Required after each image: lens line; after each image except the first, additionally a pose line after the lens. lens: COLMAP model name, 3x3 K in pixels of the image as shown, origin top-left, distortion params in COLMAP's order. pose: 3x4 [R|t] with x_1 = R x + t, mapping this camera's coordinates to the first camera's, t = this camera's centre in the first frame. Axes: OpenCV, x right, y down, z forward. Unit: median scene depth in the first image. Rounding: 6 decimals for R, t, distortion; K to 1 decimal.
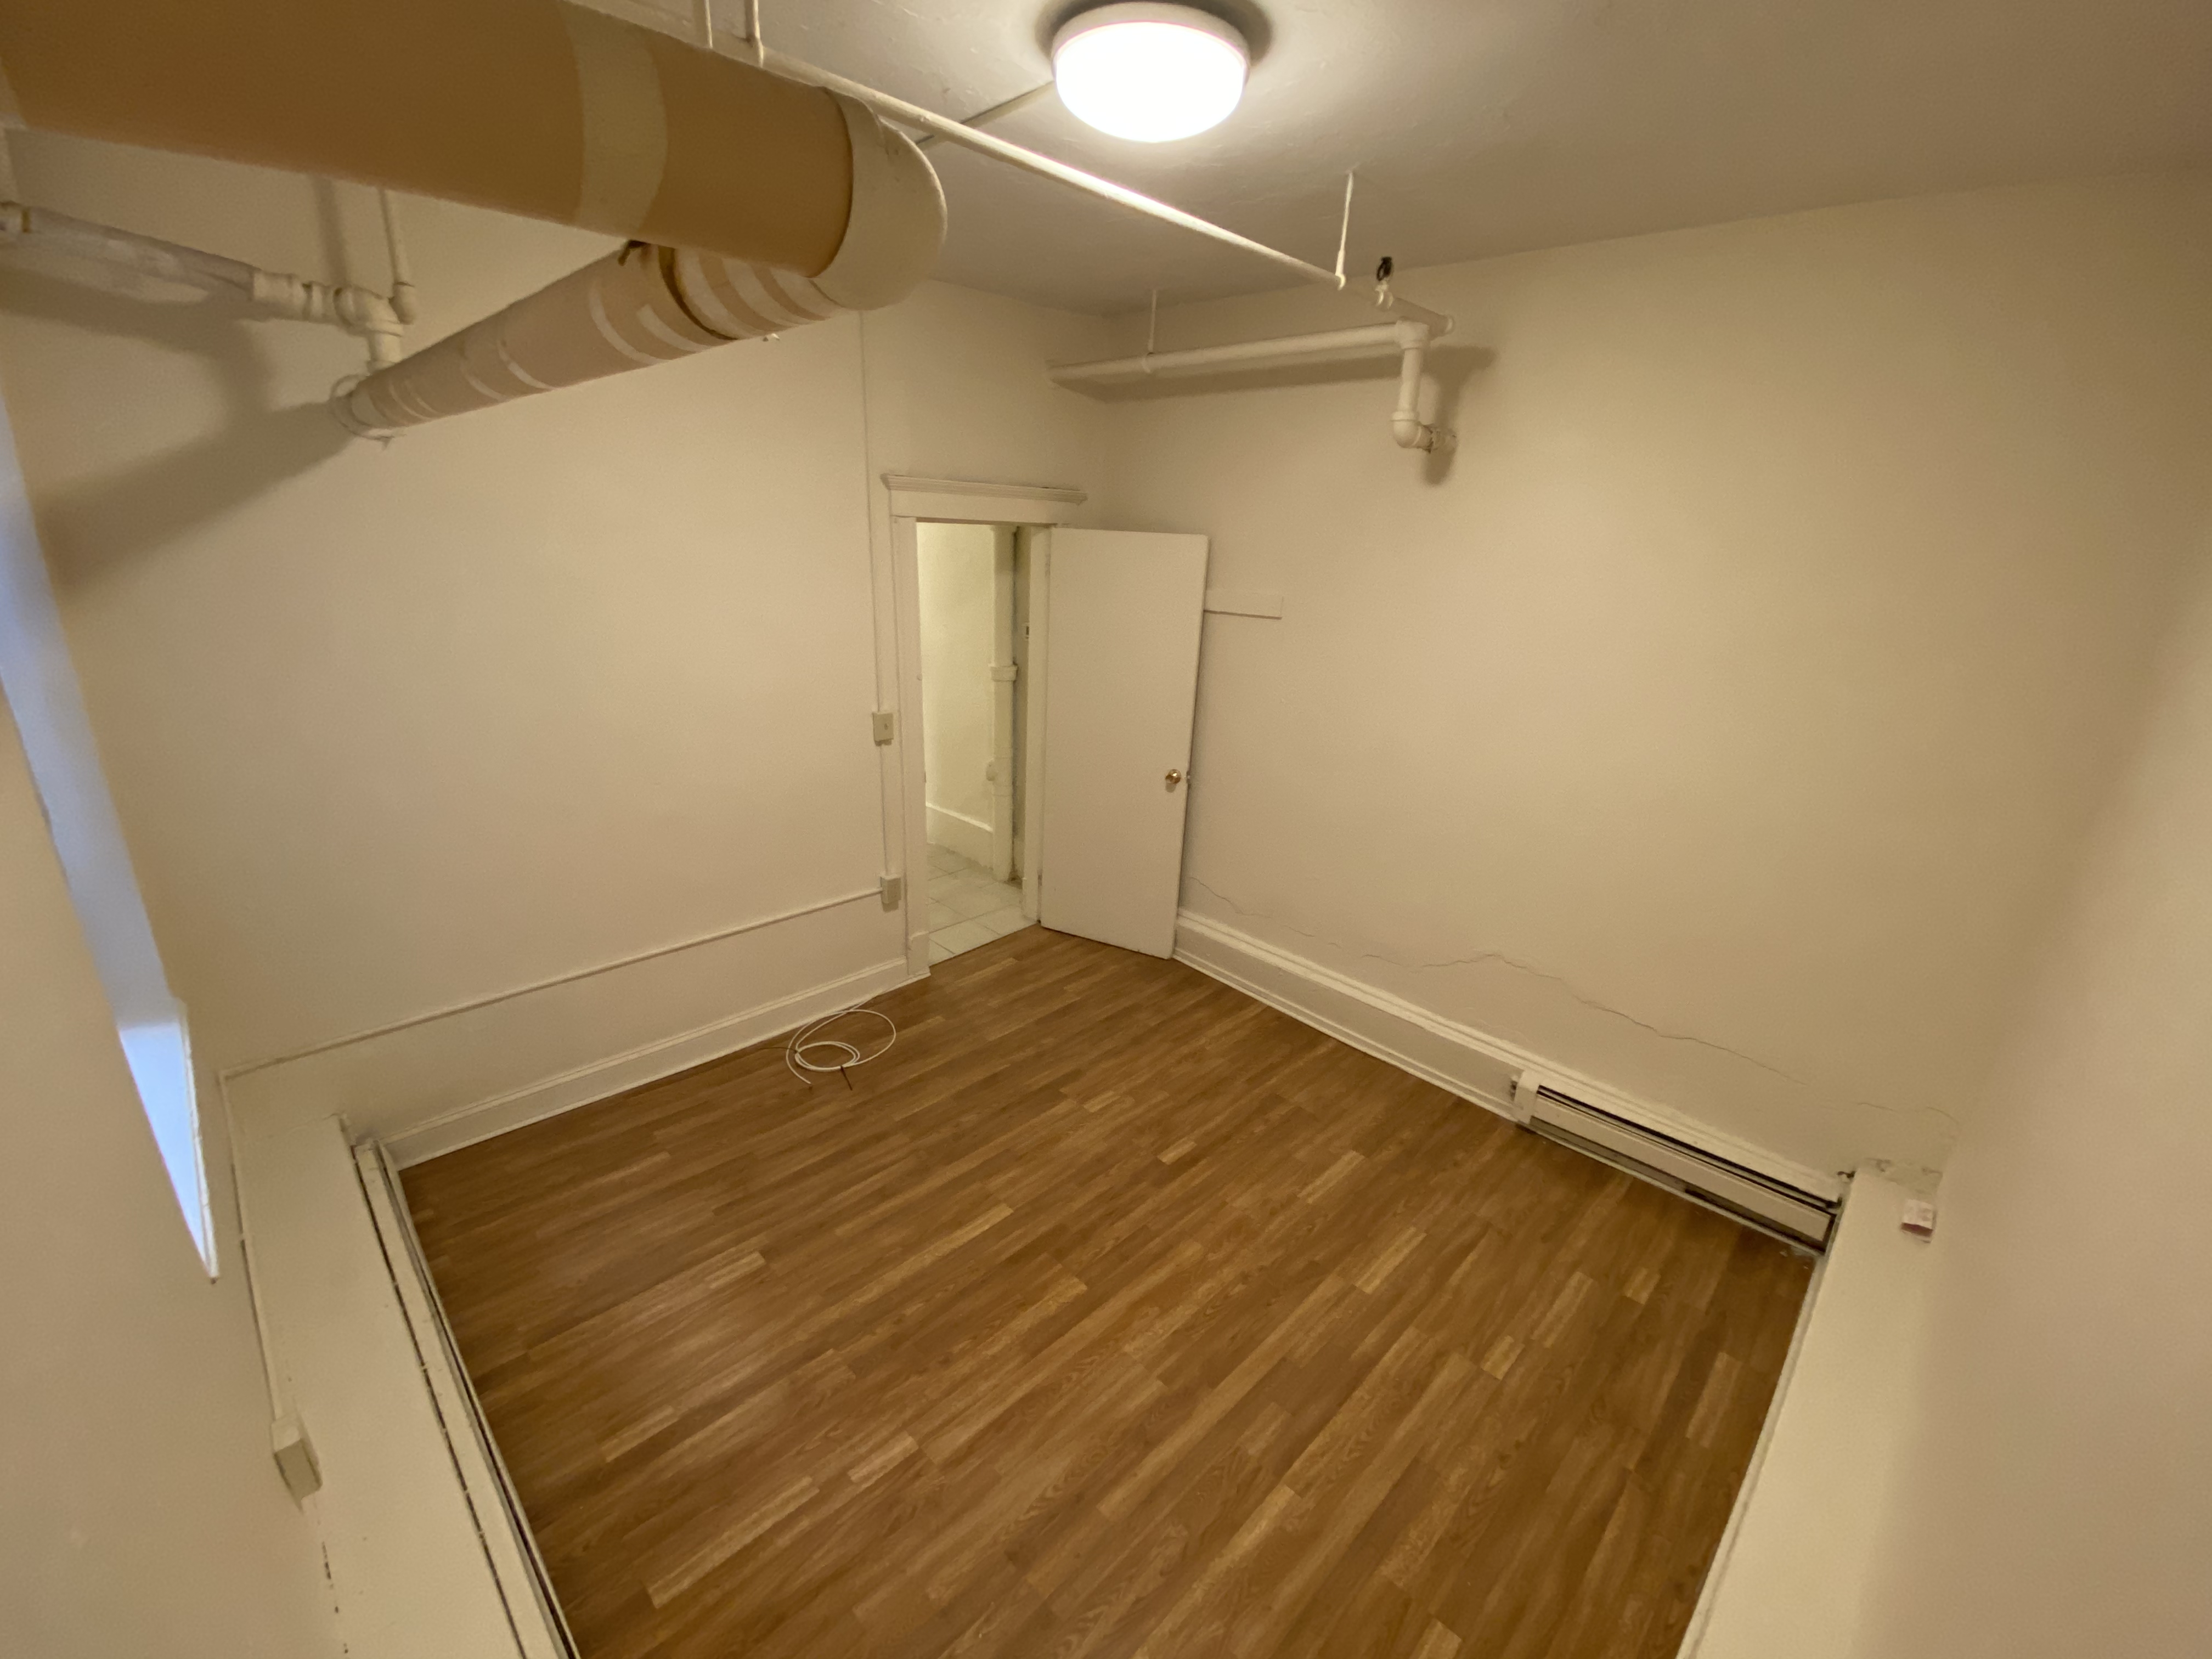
lens RADIAL K [[906.9, 0, 1101.2], [0, 906.9, 831.3], [0, 0, 1]] dist [-0.022846, -0.000288]
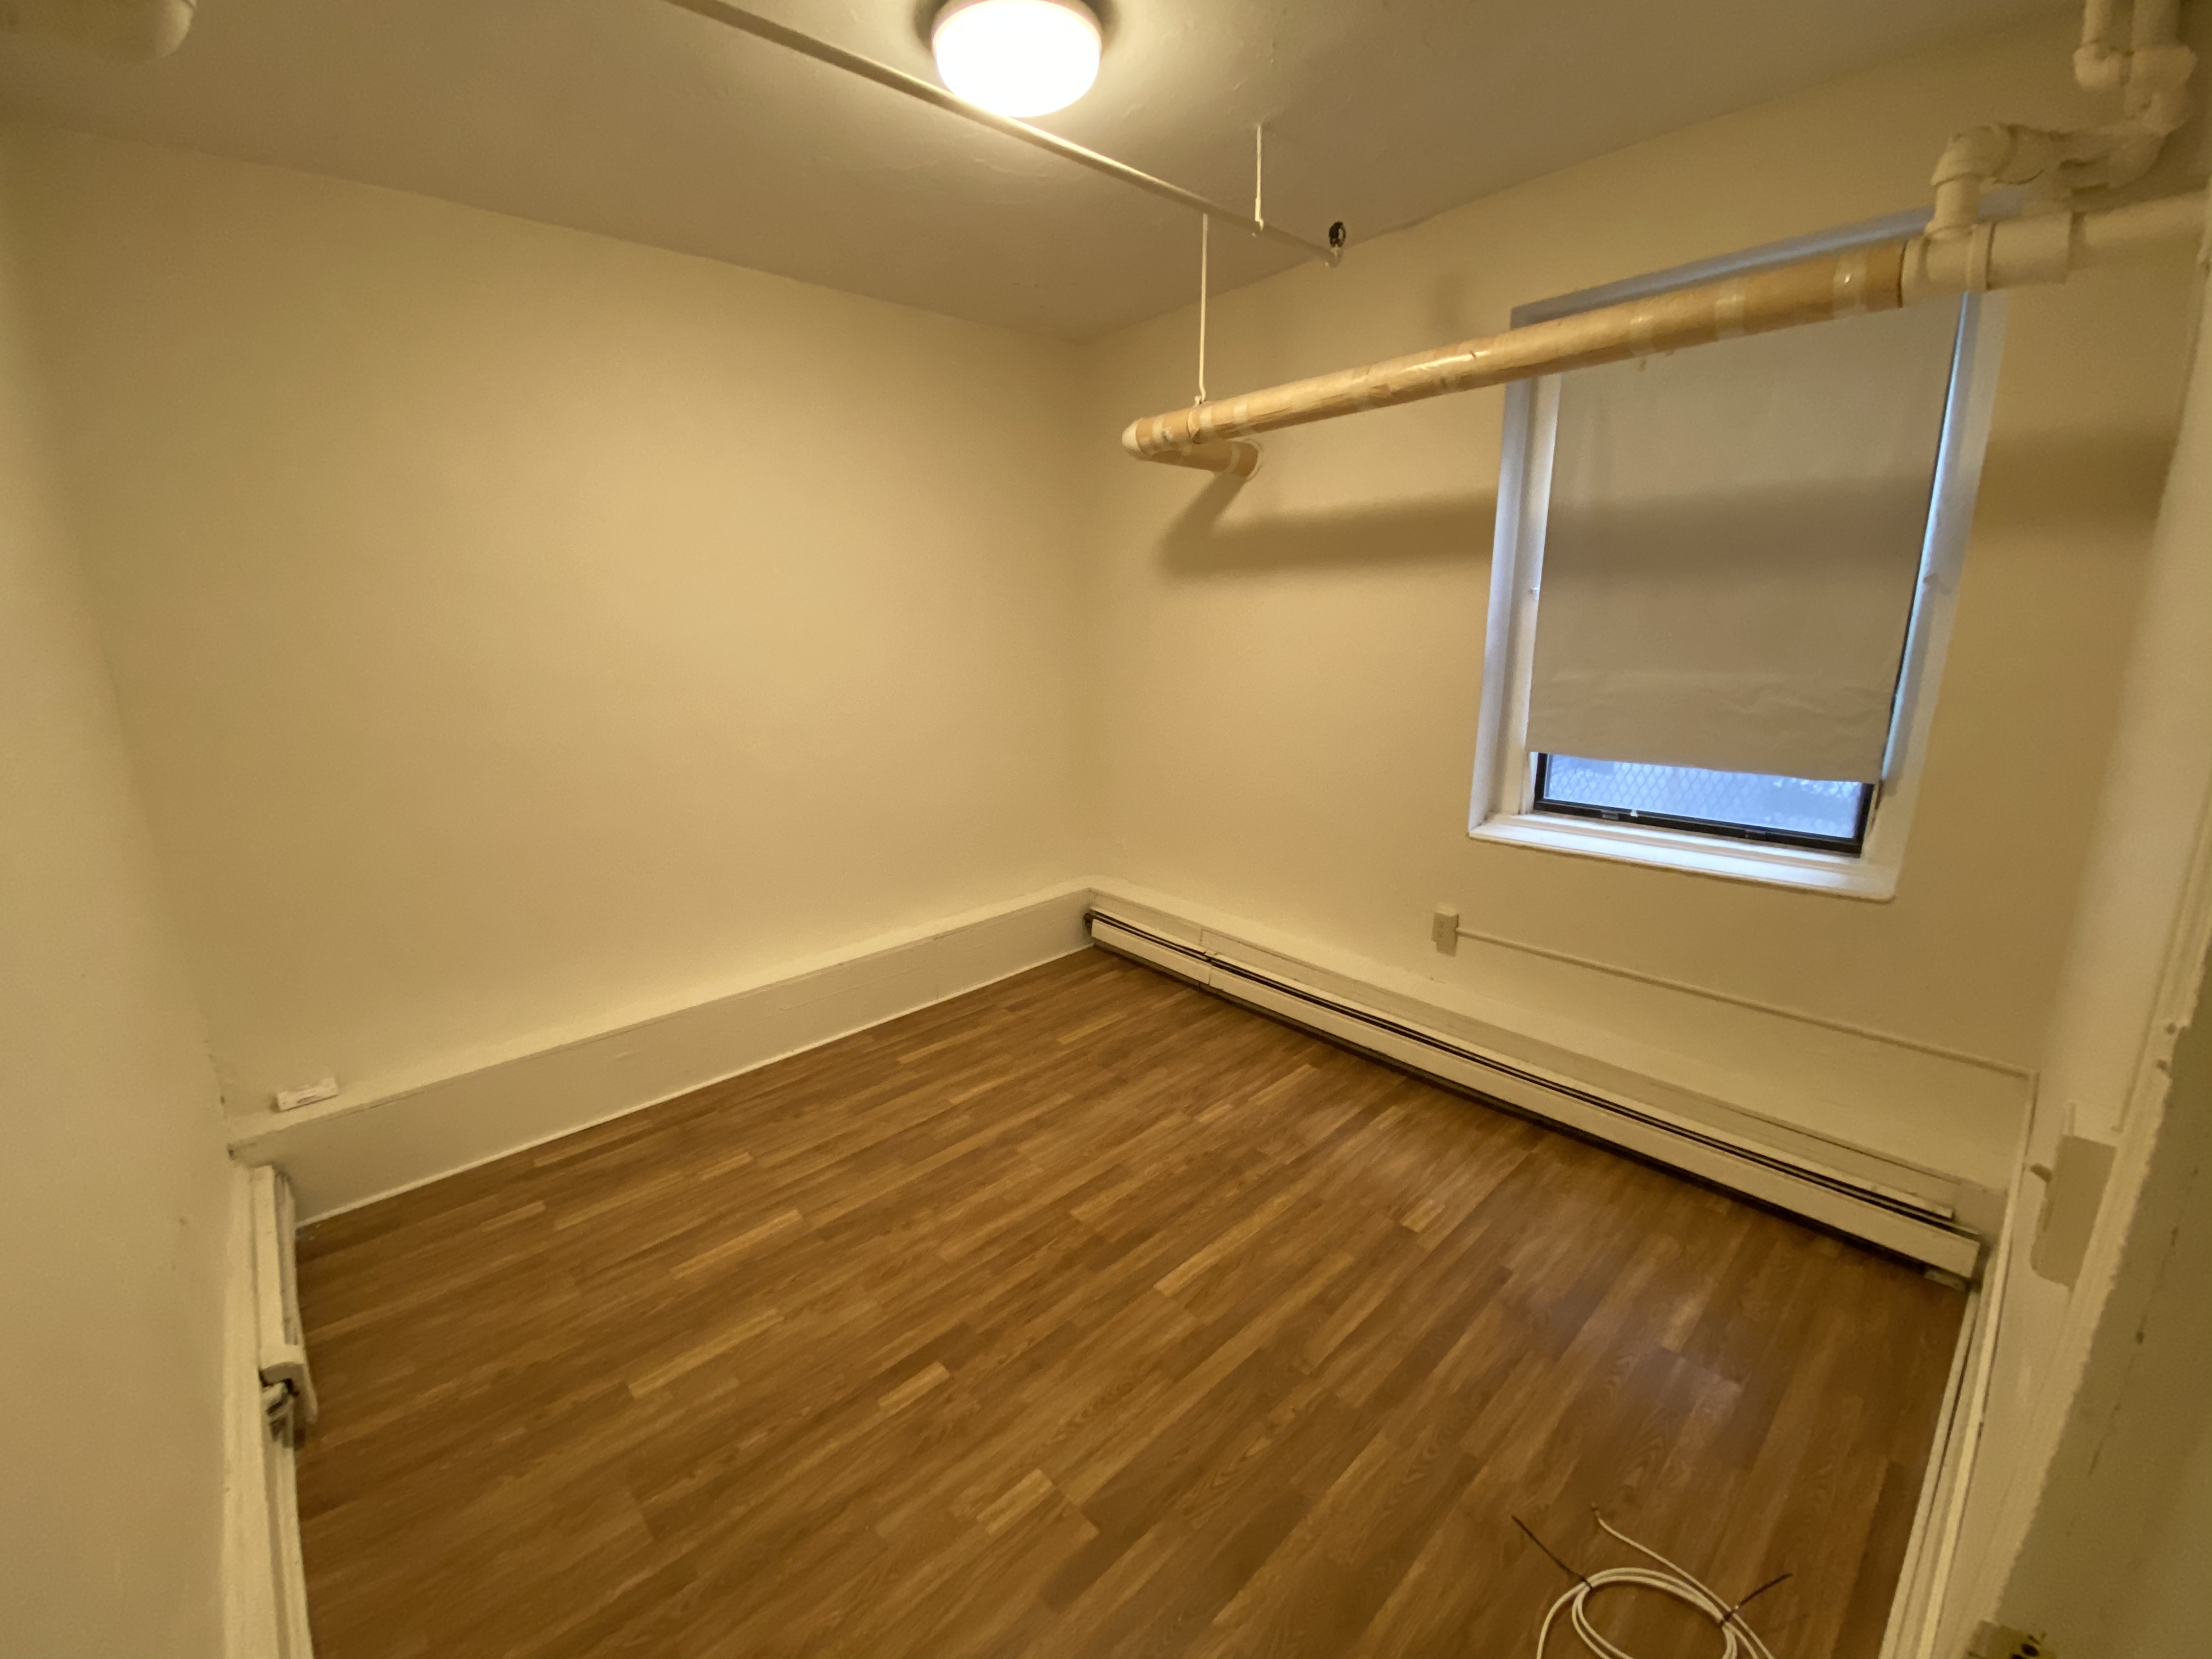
lens RADIAL K [[906.9, 0, 1099.1], [0, 906.9, 834.8], [0, 0, 1]] dist [-0.022846, -0.000288]
pose [[-0.999089, -0.024311, 0.035086, -0.070447], [-0.002390, 0.852532, 0.522670, -0.371612], [-0.042618, 0.522110, -0.851813, 1.570543]]
